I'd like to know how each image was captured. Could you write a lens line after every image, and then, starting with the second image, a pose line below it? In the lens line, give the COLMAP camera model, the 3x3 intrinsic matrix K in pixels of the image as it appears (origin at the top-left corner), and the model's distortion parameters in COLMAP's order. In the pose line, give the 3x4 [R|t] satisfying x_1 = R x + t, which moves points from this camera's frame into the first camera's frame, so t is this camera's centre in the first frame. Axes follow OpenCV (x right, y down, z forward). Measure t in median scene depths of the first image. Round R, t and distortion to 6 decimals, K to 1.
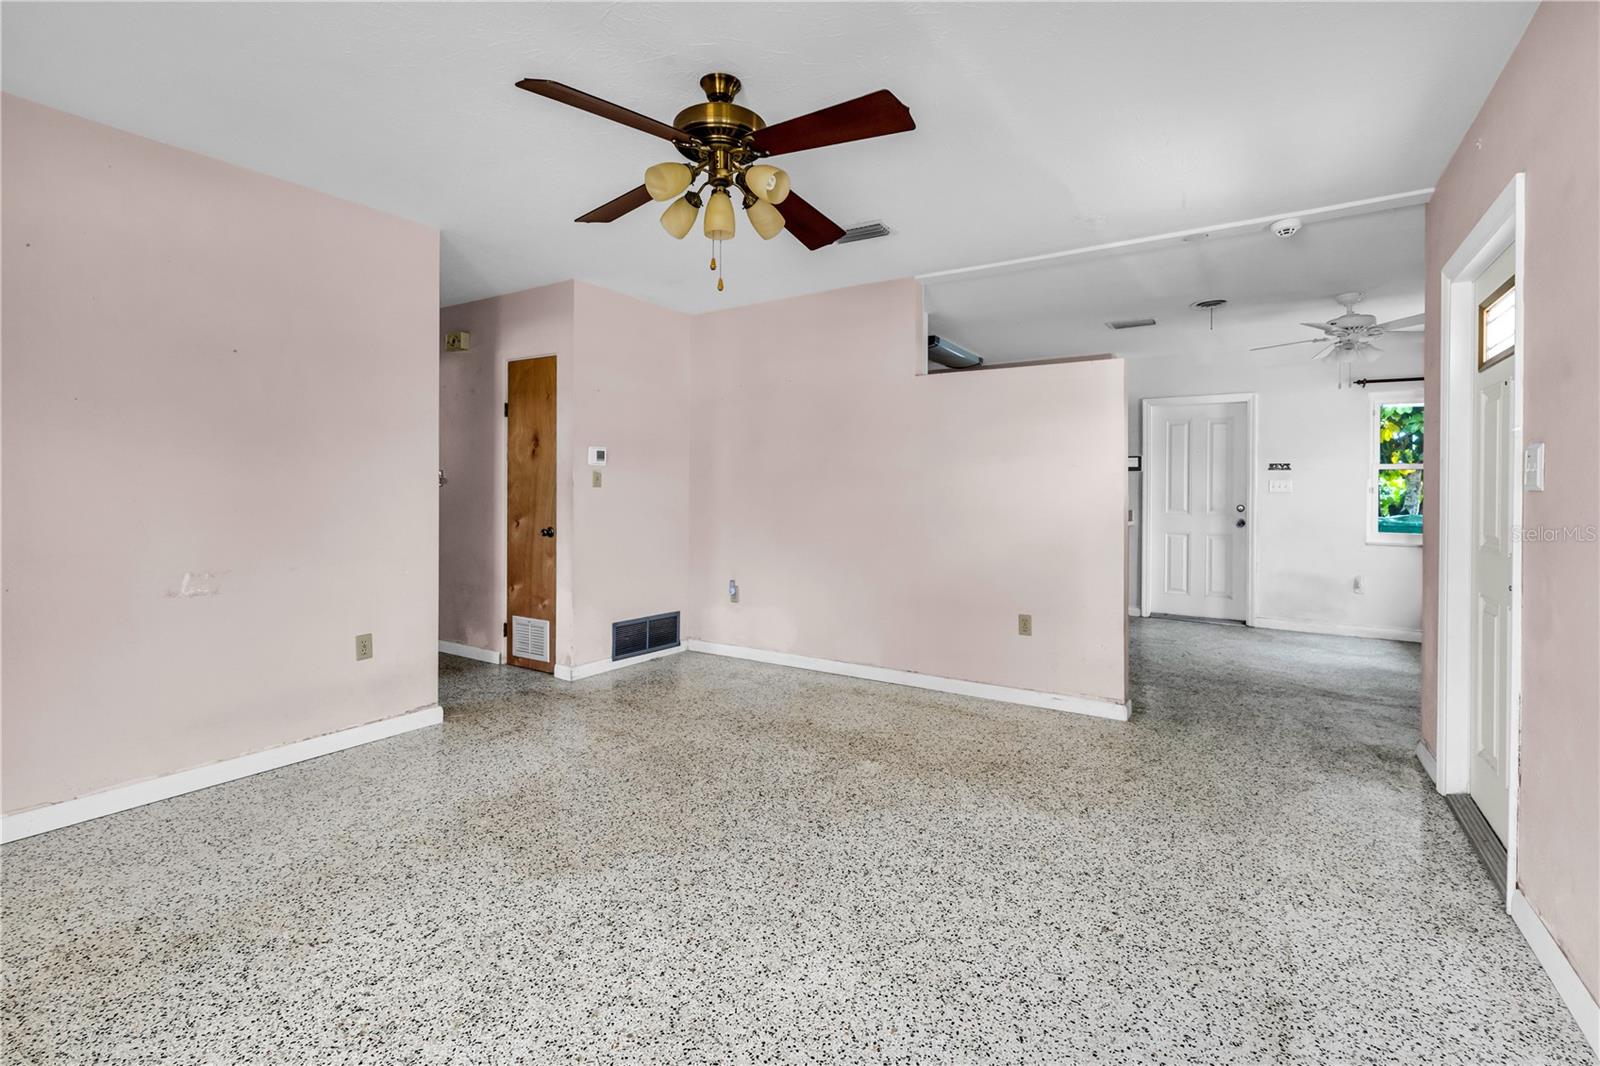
lens RADIAL K [[726.7, 0, 803.1], [0, 726.7, 494.4], [0, 0, 1]] dist [0.007067, 0.000392]
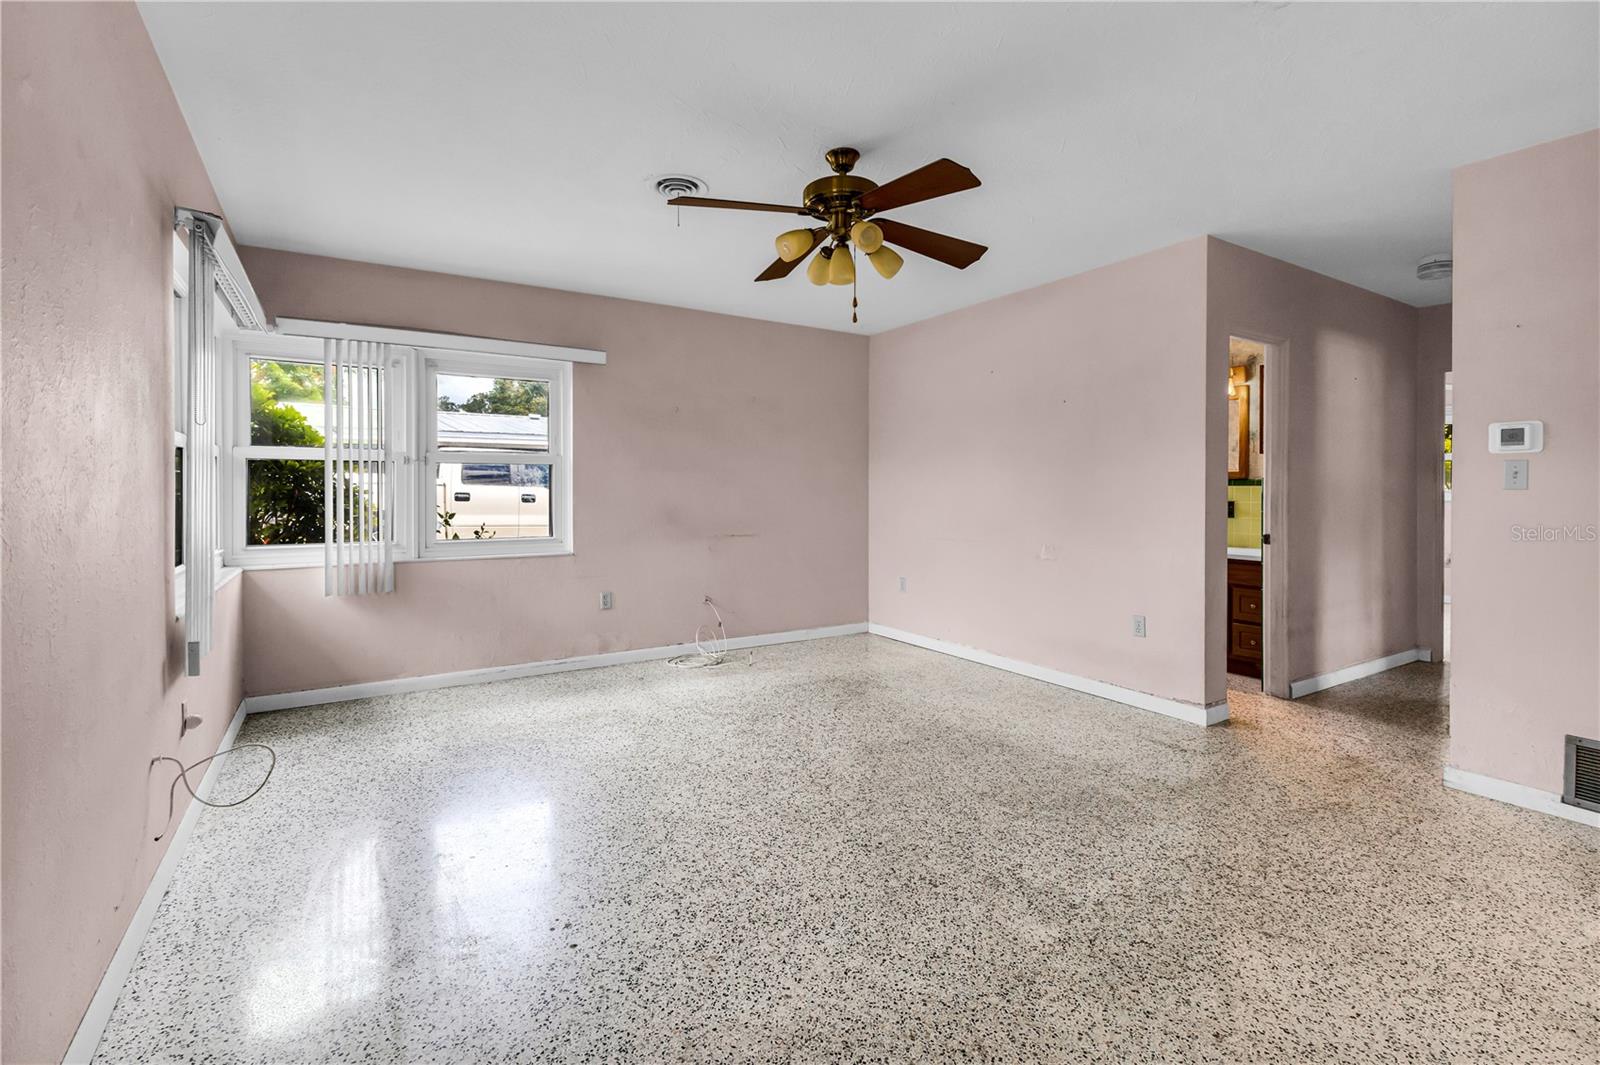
lens RADIAL K [[702.7, 0, 799.3], [0, 702.7, 499.4], [0, 0, 1]] dist [0.003234, 0.000099]
pose [[-0.427312, 0.004127, -0.904095, 0.914050], [-0.009317, 0.999916, 0.008968, -0.003203], [0.904056, 0.012255, -0.427238, 1.342976]]
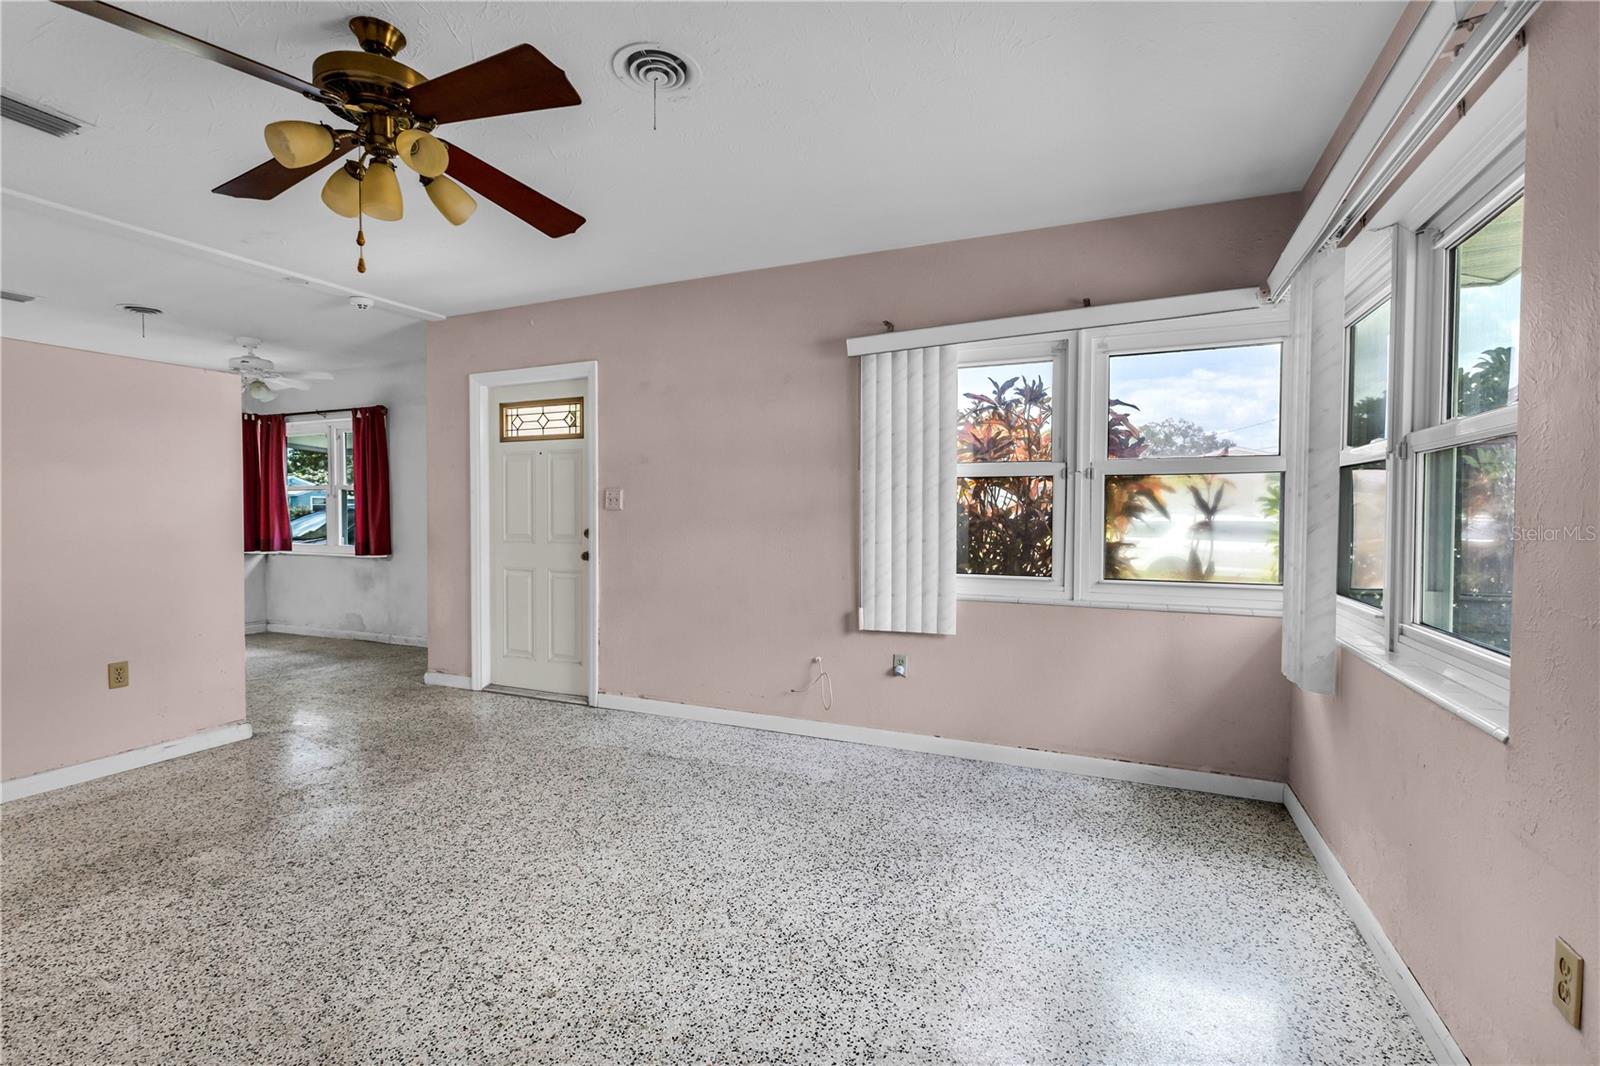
lens RADIAL K [[709.4, 0, 800.0], [0, 709.4, 529.1], [0, 0, 1]] dist [0.002245, -0.001102]
pose [[-0.156872, -0.030985, 0.987133, -0.959606], [0.003026, 0.999488, 0.031854, -0.009385], [-0.987614, 0.007984, -0.156698, 0.602586]]
